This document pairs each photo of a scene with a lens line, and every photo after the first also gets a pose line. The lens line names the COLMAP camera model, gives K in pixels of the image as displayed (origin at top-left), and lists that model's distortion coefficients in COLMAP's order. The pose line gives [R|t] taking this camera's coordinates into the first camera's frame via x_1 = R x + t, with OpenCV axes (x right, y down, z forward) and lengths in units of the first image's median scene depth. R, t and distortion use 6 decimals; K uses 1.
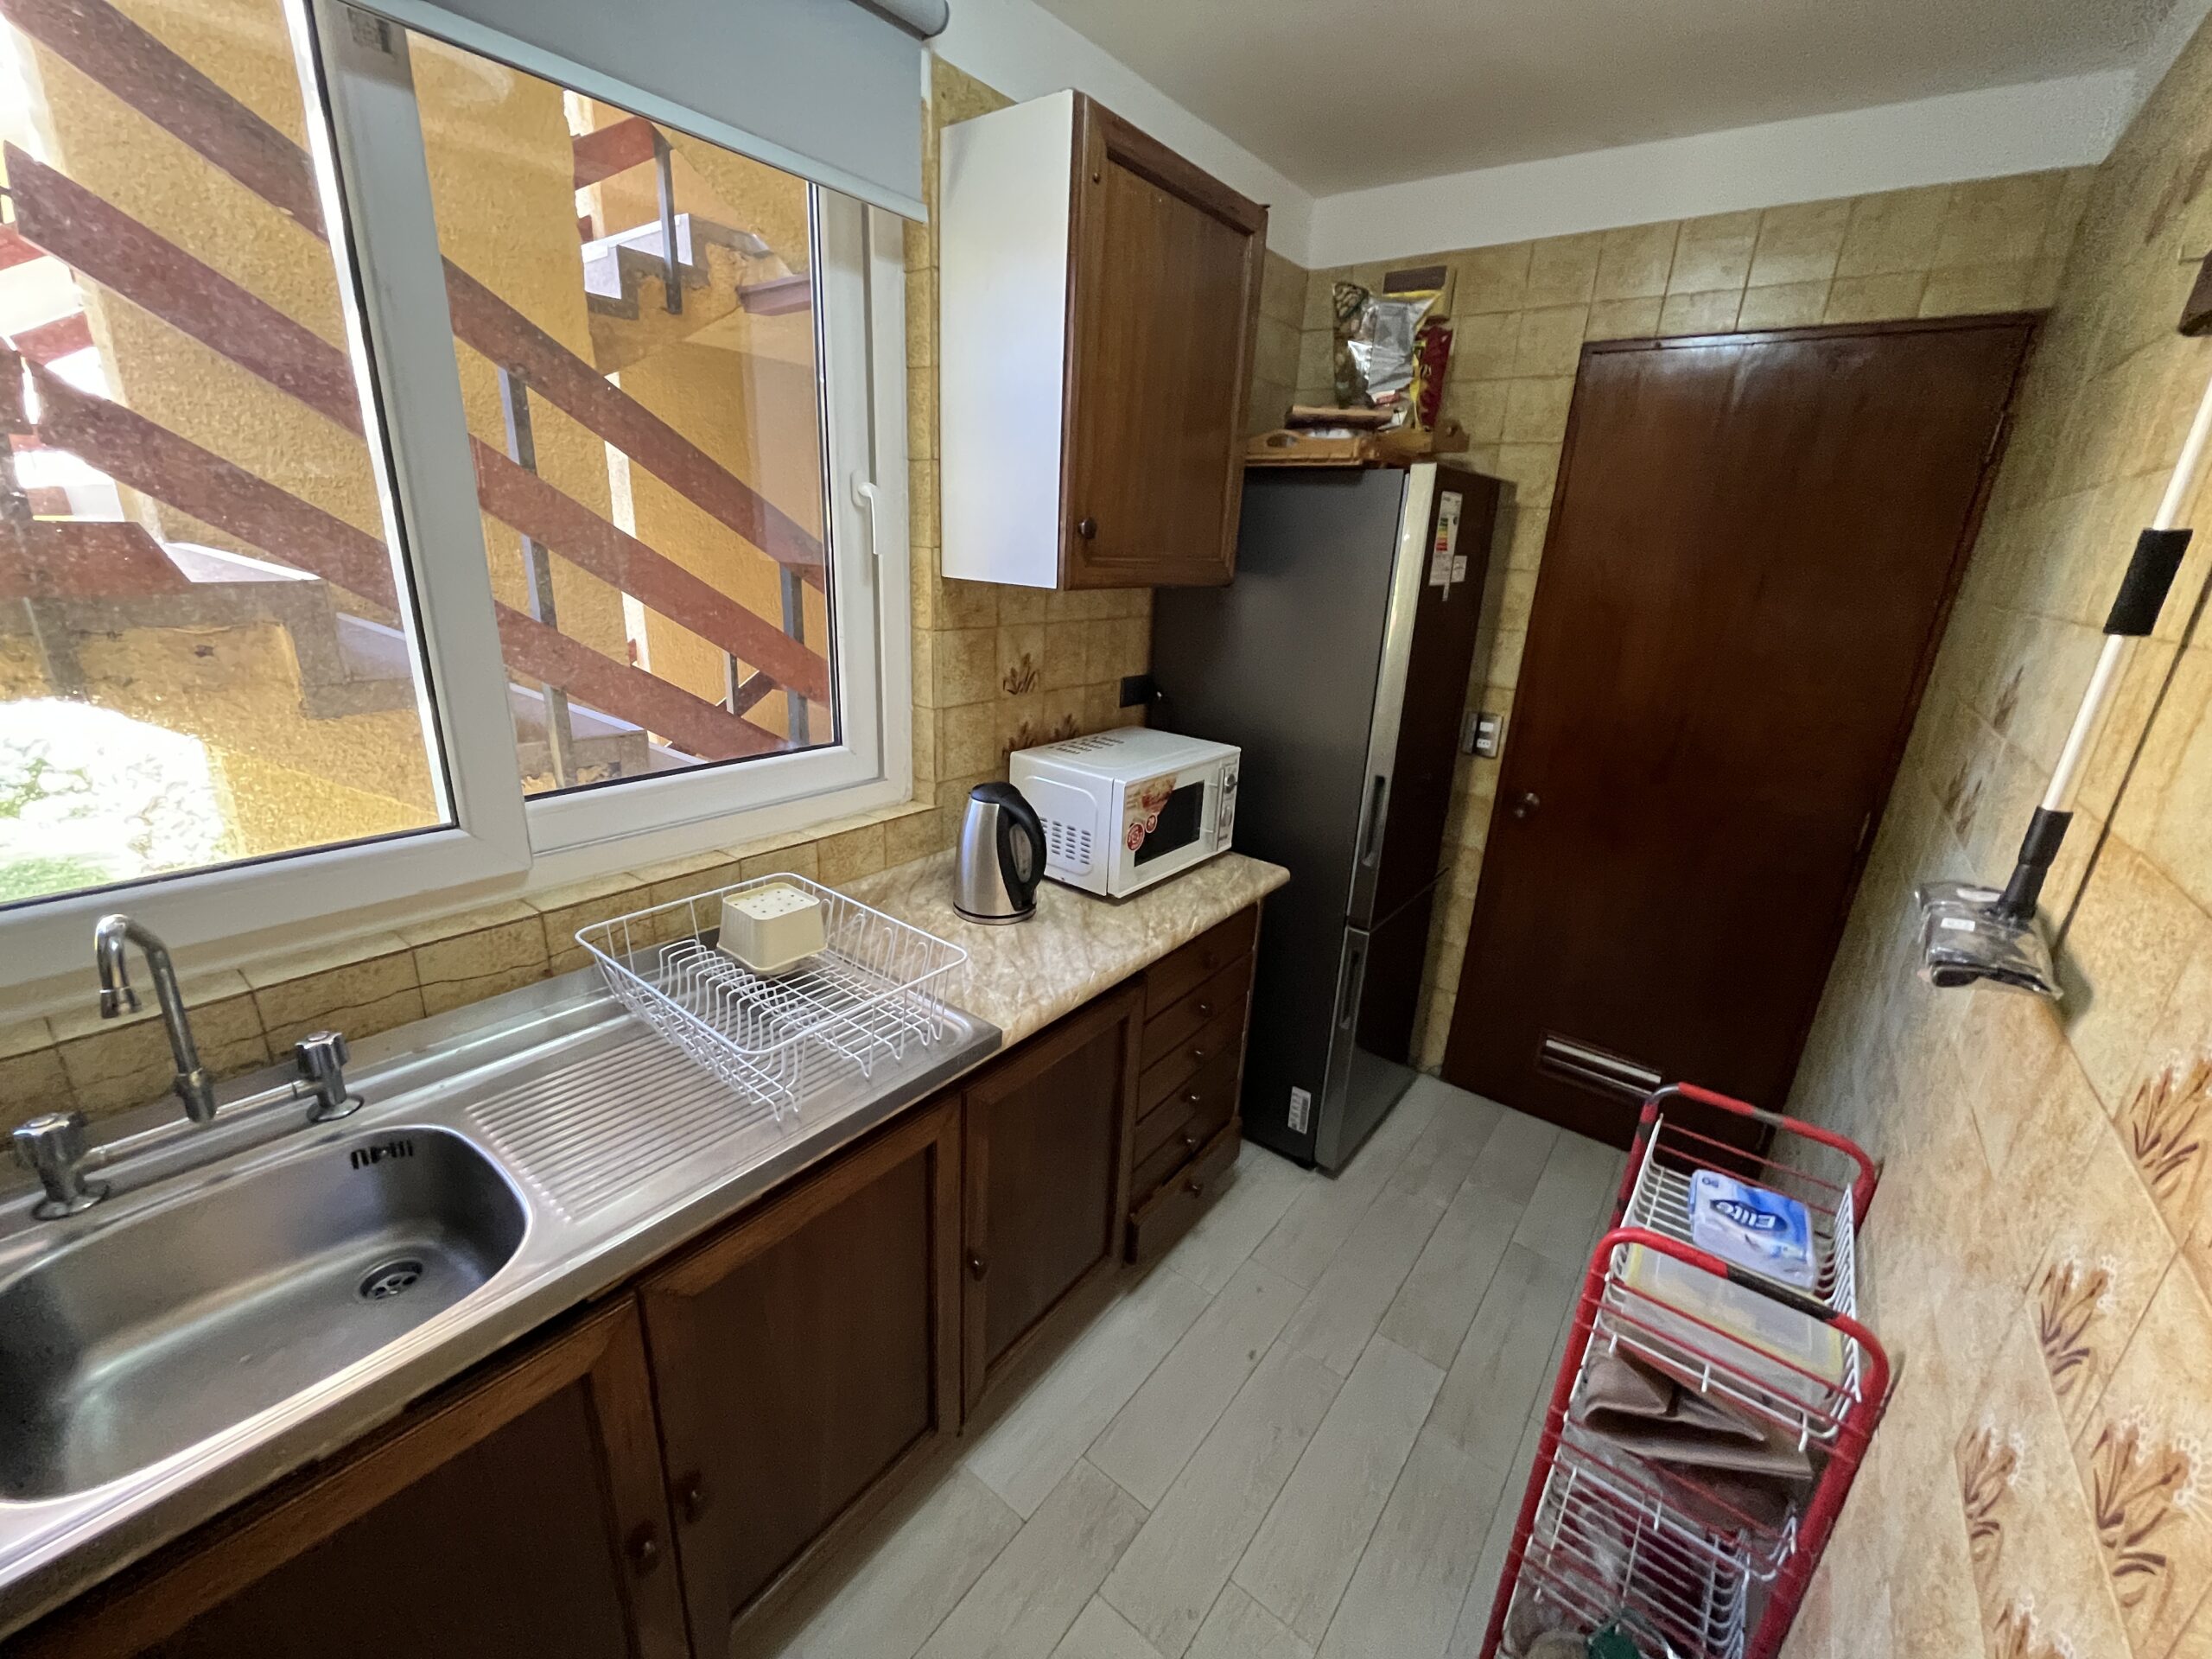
lens RADIAL K [[898.3, 0, 1105.6], [0, 898.3, 827.4], [0, 0, 1]] dist [-0.004734, -0.000694]
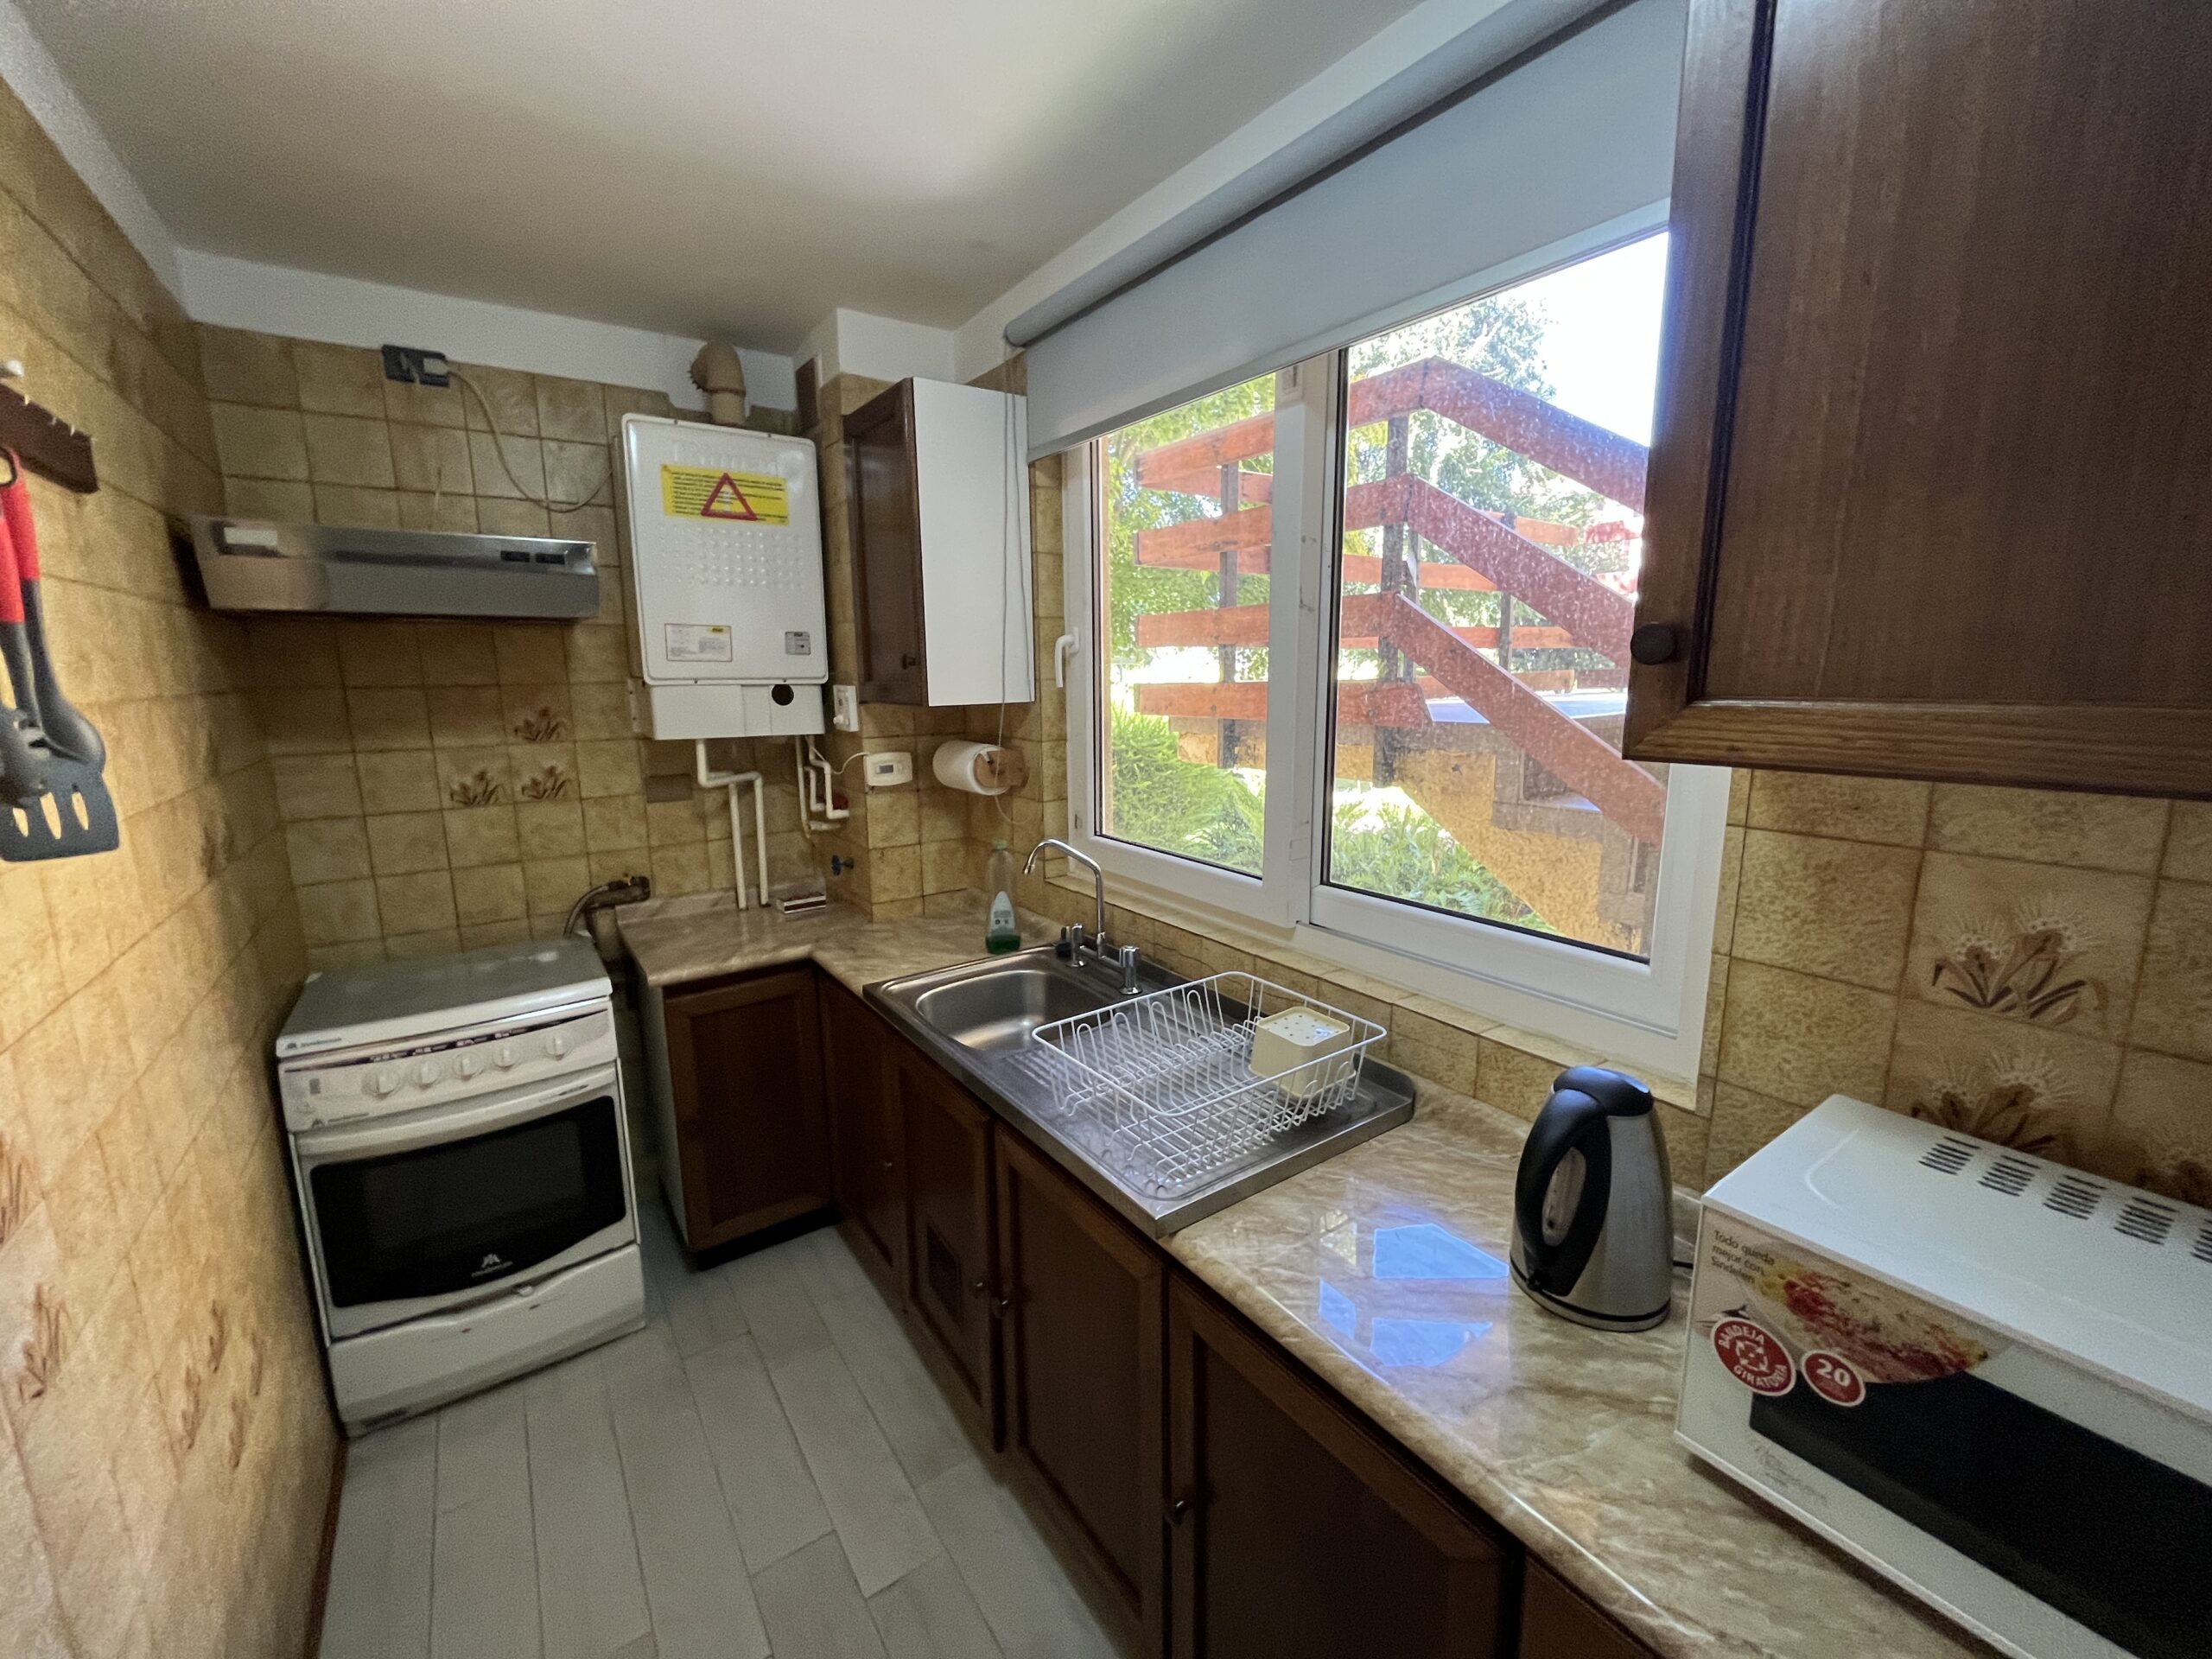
lens RADIAL K [[898.3, 0, 1109.5], [0, 898.3, 822.9], [0, 0, 1]] dist [-0.004734, -0.000694]
pose [[-0.296067, 0.116137, -0.948080, 0.505222], [-0.304489, 0.929321, 0.208925, -0.223270], [0.905335, 0.350536, -0.239779, 0.783224]]
